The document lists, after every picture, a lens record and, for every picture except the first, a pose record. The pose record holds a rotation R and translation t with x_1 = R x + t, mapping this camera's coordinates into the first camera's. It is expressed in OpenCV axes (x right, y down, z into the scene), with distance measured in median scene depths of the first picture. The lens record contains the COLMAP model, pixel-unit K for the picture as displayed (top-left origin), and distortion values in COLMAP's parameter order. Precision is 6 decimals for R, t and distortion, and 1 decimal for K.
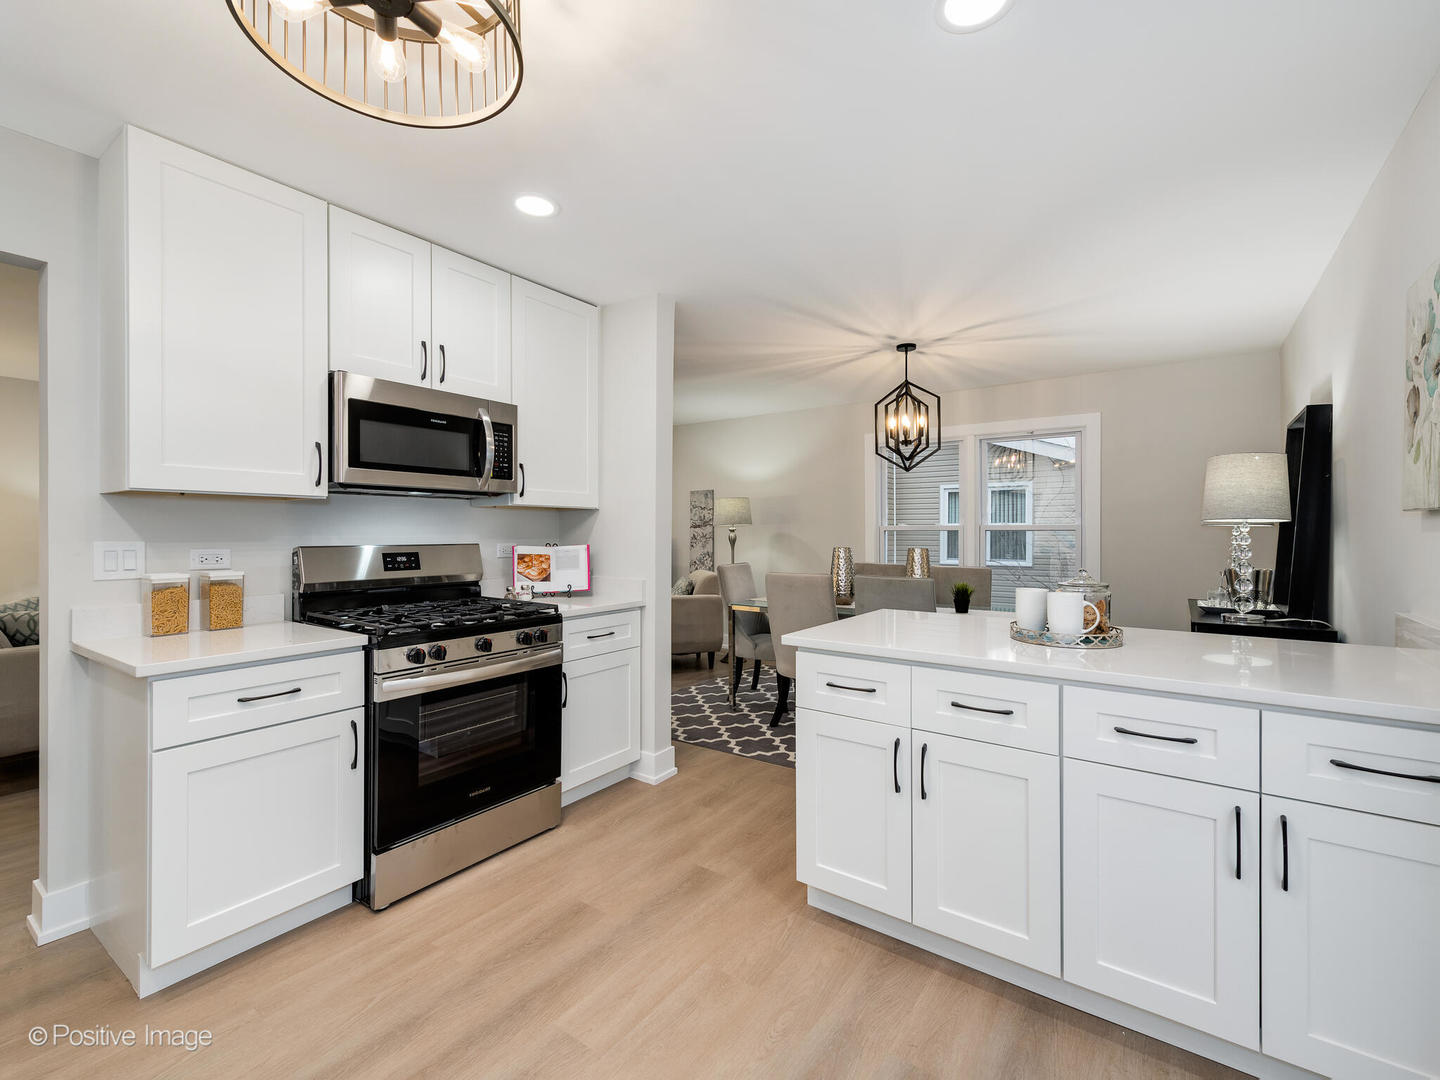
lens RADIAL K [[640.6, 0, 719.8], [0, 640.6, 533.4], [0, 0, 1]] dist [0.002095, -0.000165]
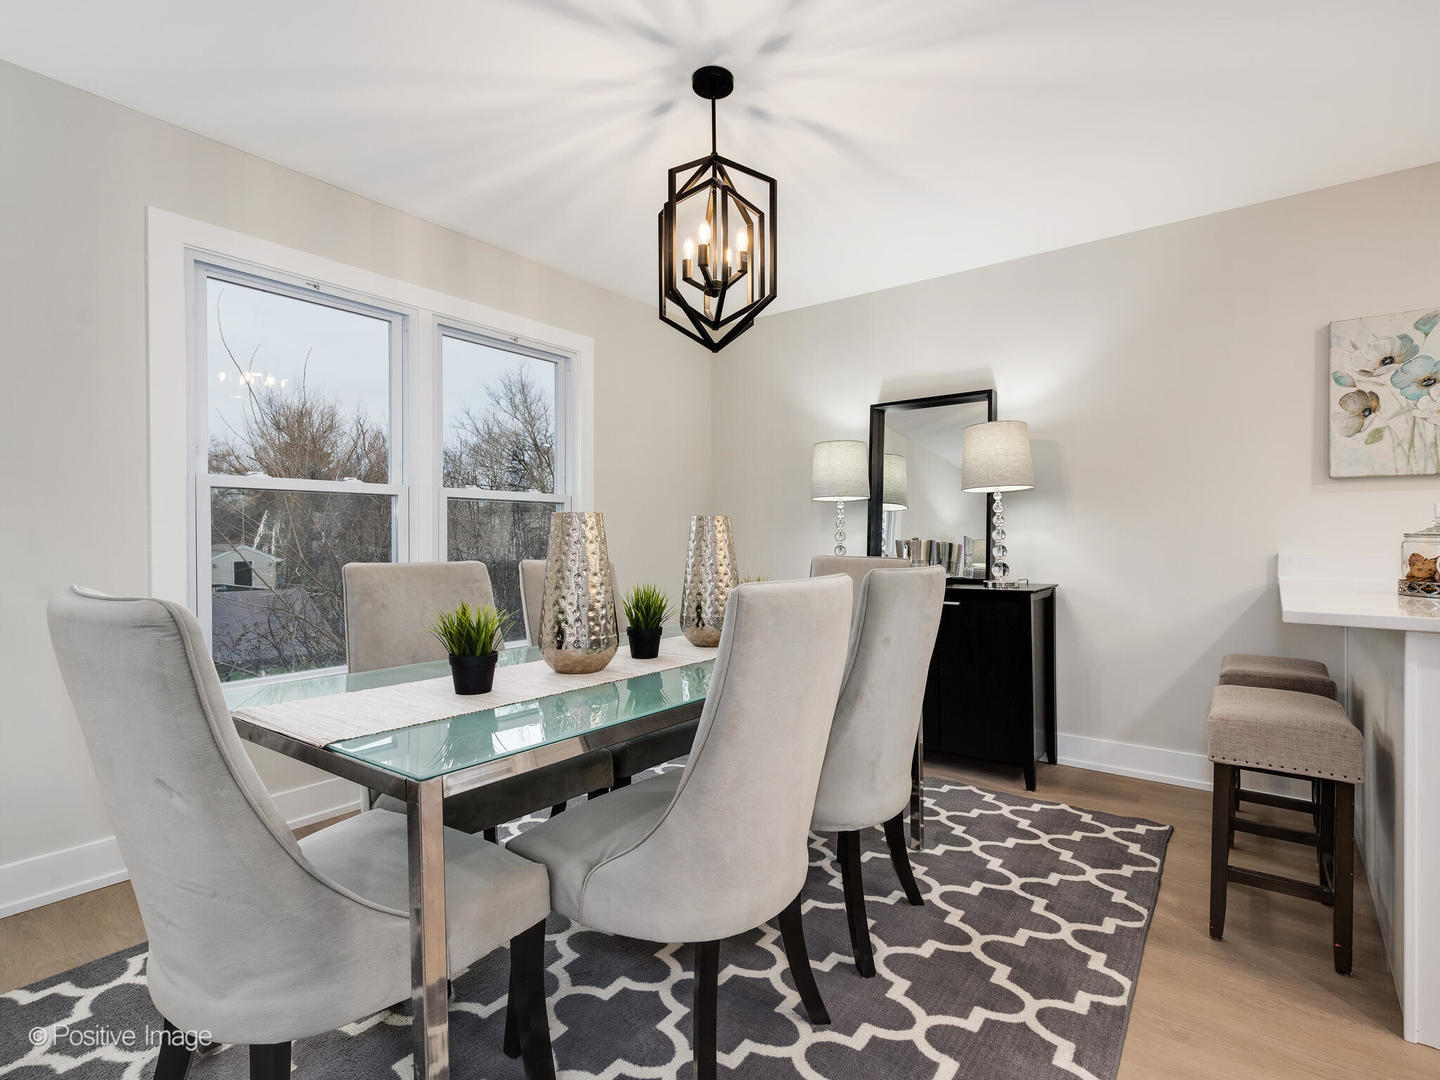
lens RADIAL K [[700.2, 0, 711.1], [0, 700.2, 543.6], [0, 0, 1]] dist [-0.003364, -0.000404]
pose [[0.021623, -0.005876, 0.999749, -0.266740], [0.003336, 0.999978, 0.005805, 0.050416], [-0.999761, 0.003210, 0.021642, 1.216337]]
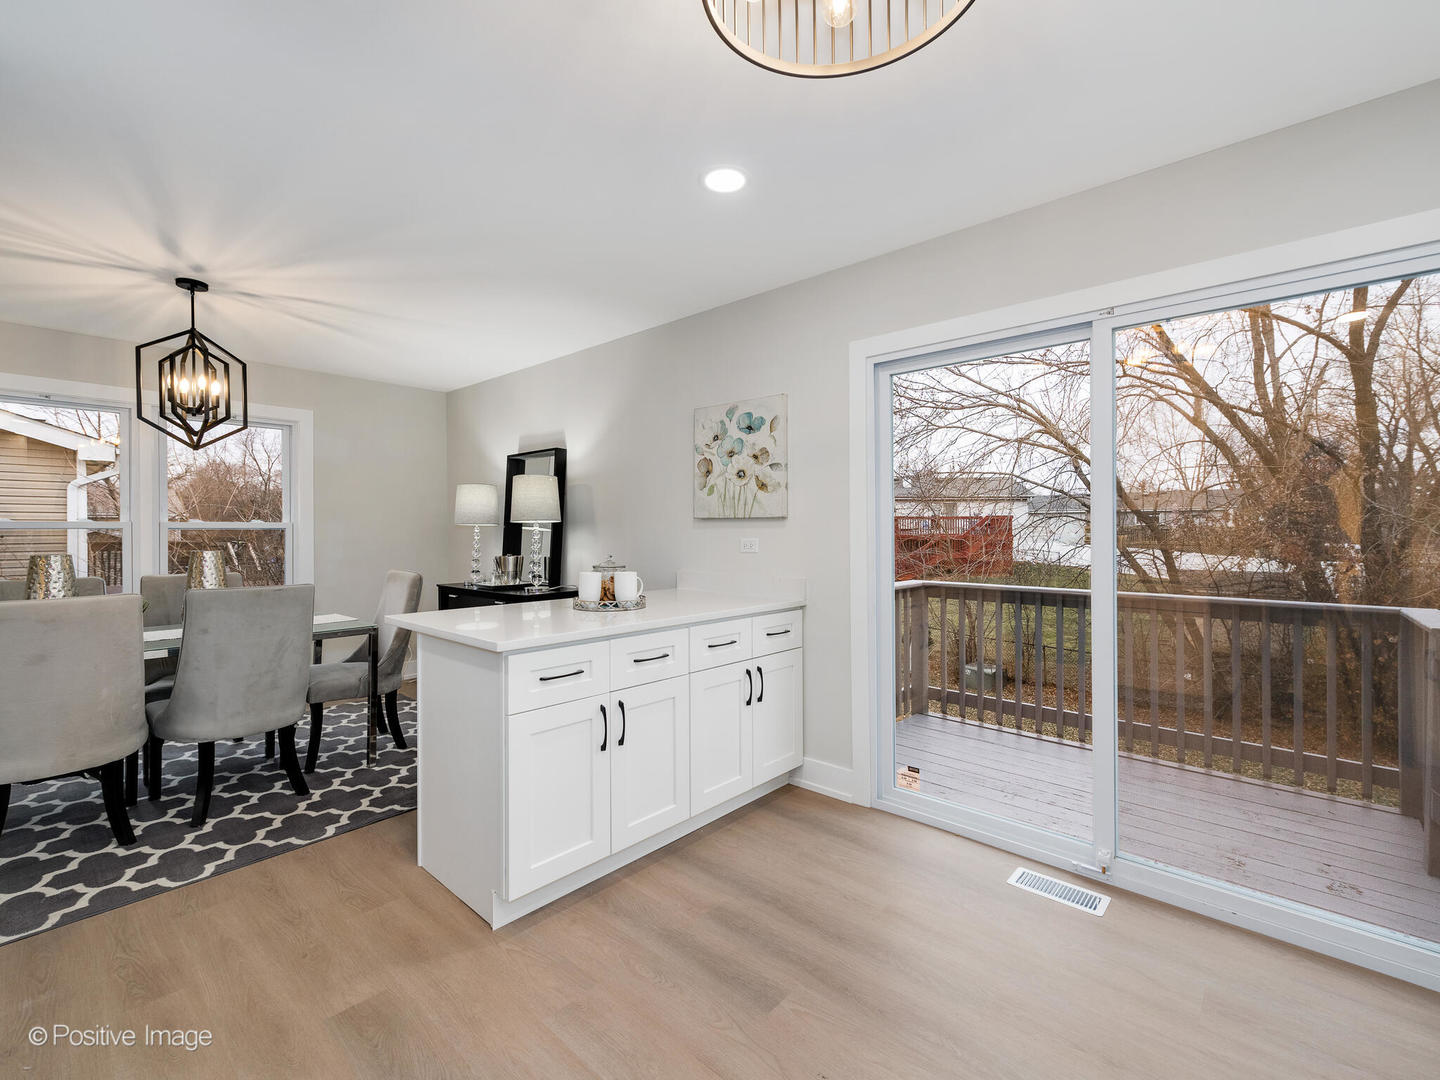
lens RADIAL K [[640.6, 0, 719.8], [0, 640.6, 533.4], [0, 0, 1]] dist [0.002095, -0.000165]
pose [[0.103717, -0.003710, 0.994600, -0.485424], [0.004282, 0.999985, 0.003283, 0.002857], [-0.994598, 0.003918, 0.103732, 0.374441]]
